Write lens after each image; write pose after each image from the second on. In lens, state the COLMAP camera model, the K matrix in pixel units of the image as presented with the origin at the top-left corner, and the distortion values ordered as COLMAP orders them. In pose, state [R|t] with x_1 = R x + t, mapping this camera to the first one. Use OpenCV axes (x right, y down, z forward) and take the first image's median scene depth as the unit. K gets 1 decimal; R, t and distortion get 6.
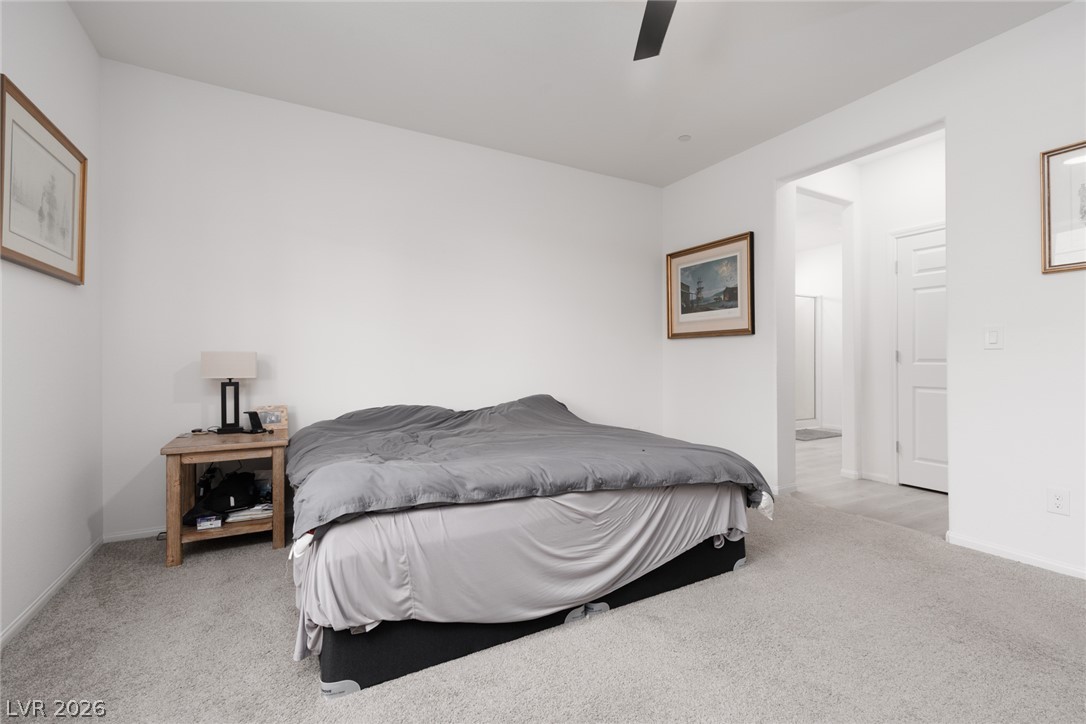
lens RADIAL K [[495.4, 0, 546.2], [0, 495.4, 358.9], [0, 0, 1]] dist [0.000638, 0.001476]
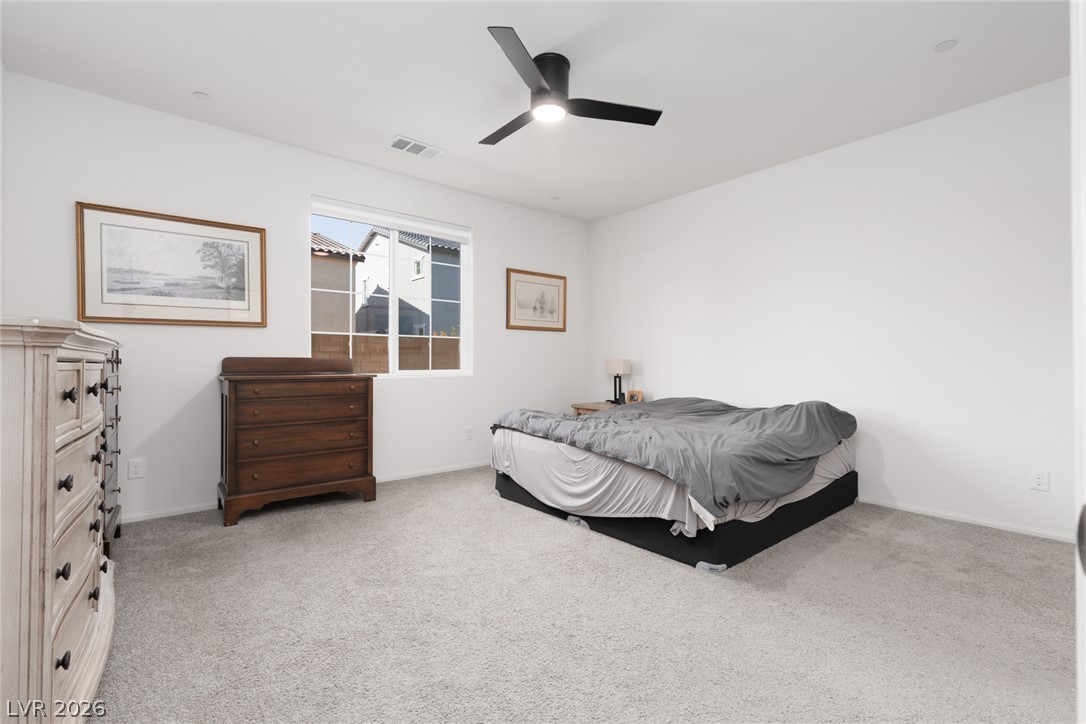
lens RADIAL K [[495.4, 0, 546.2], [0, 495.4, 362.6], [0, 0, 1]] dist [0.000638, 0.001476]
pose [[0.166036, -0.001532, -0.986118, 1.546306], [0.001350, 0.999998, -0.001327, -0.000311], [0.986119, -0.001111, 0.166038, 0.598949]]
